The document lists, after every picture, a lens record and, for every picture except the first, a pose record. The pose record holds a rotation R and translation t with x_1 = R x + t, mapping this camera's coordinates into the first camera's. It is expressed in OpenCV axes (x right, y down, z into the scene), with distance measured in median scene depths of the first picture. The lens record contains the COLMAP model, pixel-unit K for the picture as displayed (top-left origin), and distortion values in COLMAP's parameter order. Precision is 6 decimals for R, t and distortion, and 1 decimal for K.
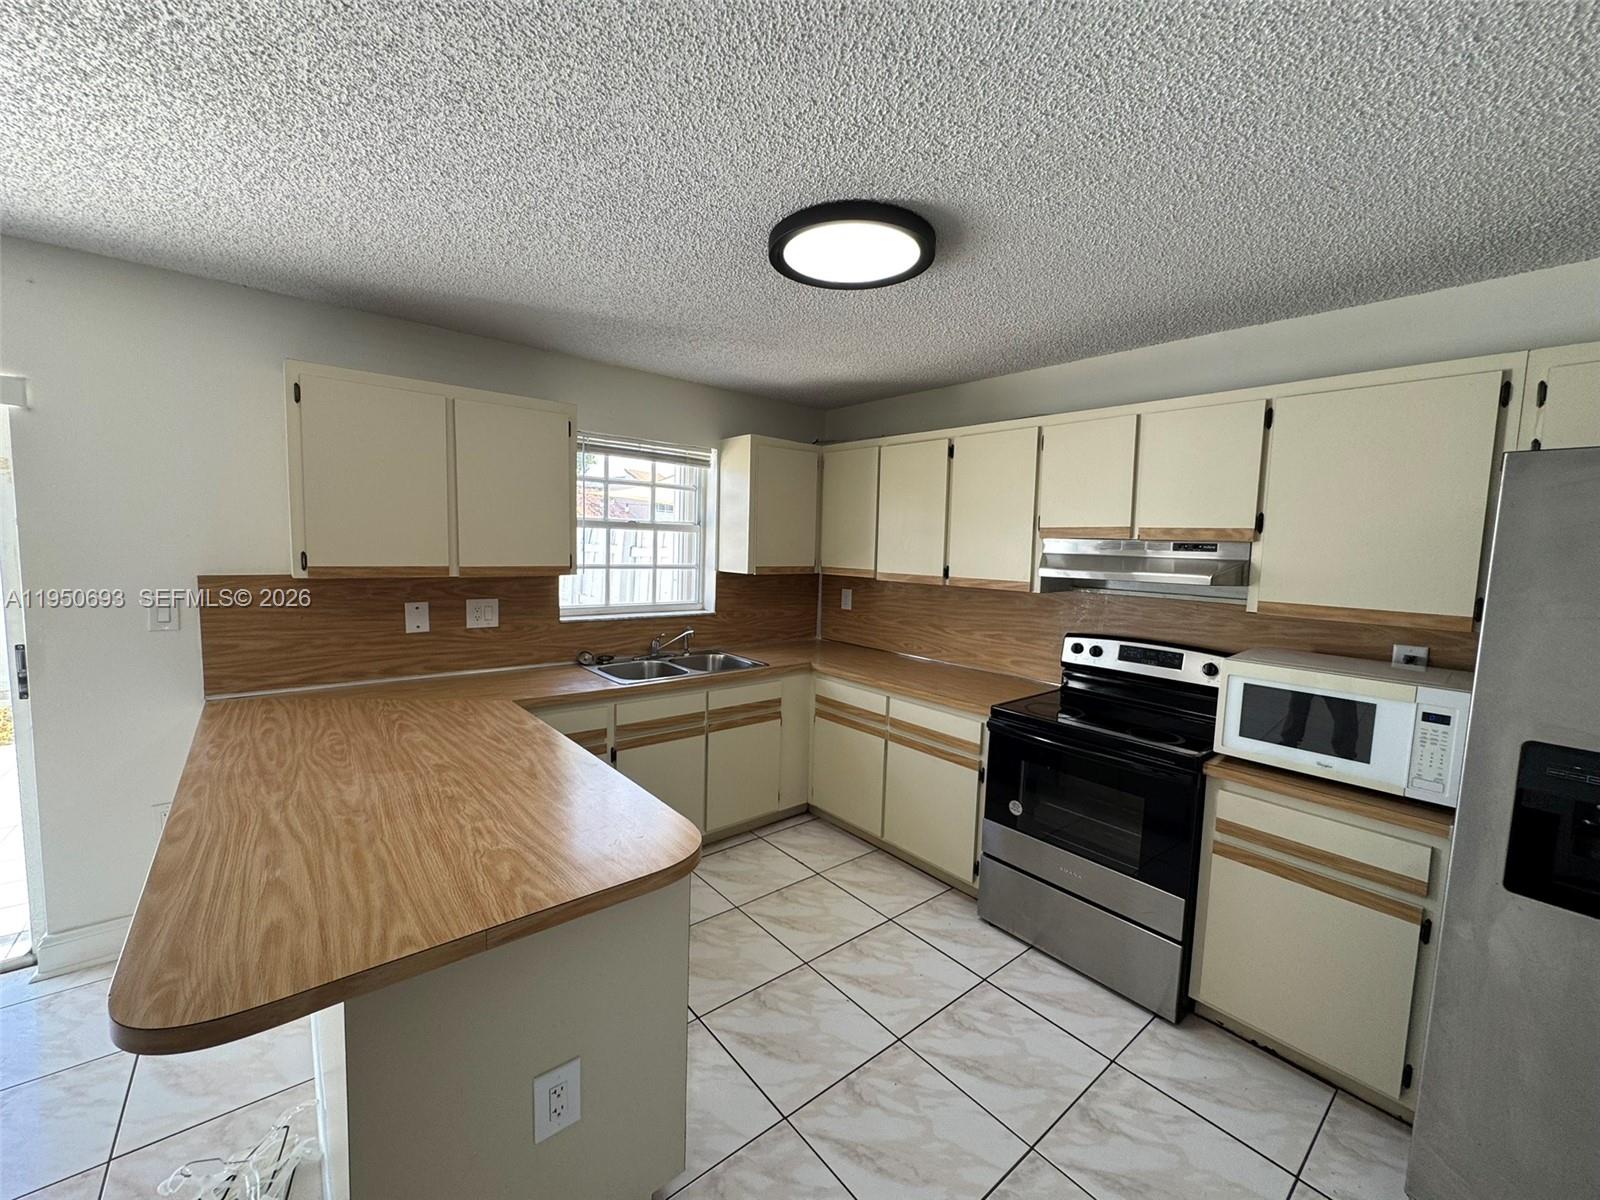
lens RADIAL K [[633.0, 0, 806.6], [0, 633.0, 596.7], [0, 0, 1]] dist [-0.001073, -0.000161]
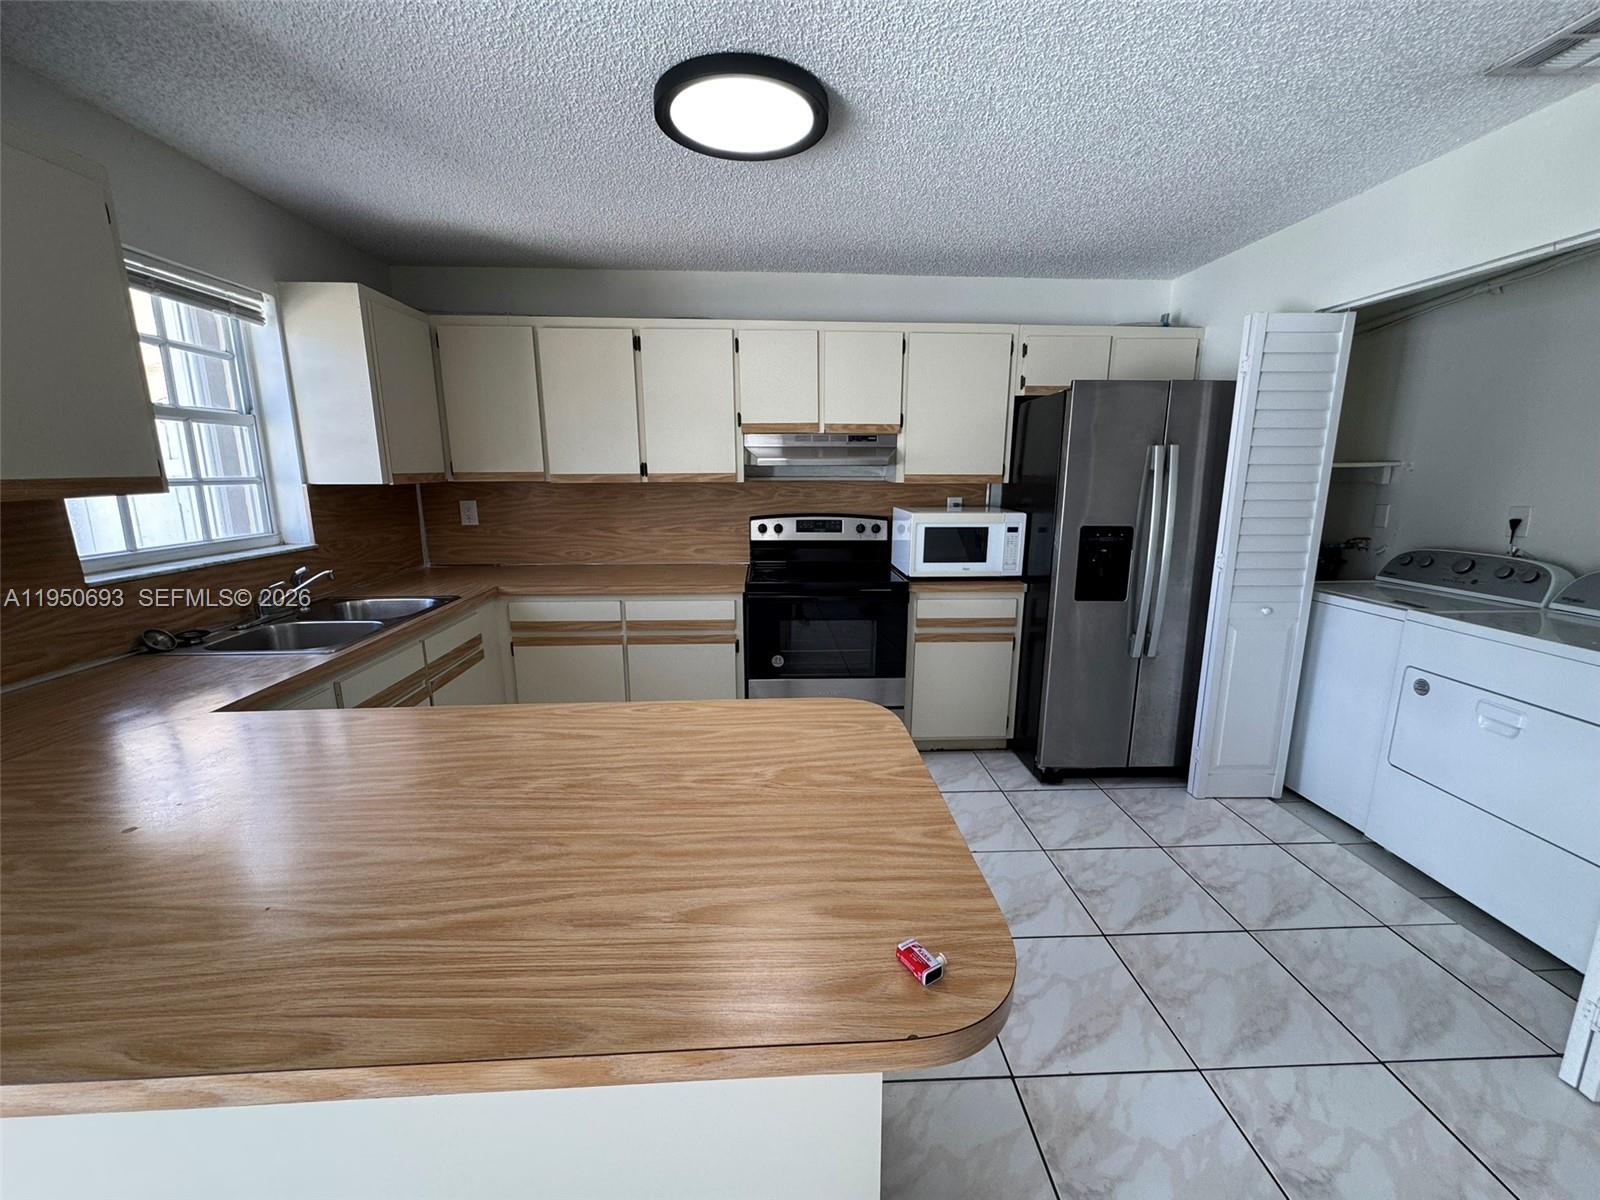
lens RADIAL K [[633.0, 0, 798.1], [0, 633.0, 595.8], [0, 0, 1]] dist [-0.001073, -0.000161]
pose [[0.611419, -0.187398, 0.768797, -0.477506], [0.085384, 0.981505, 0.171341, 0.007605], [-0.786687, -0.039118, 0.616112, 0.202551]]
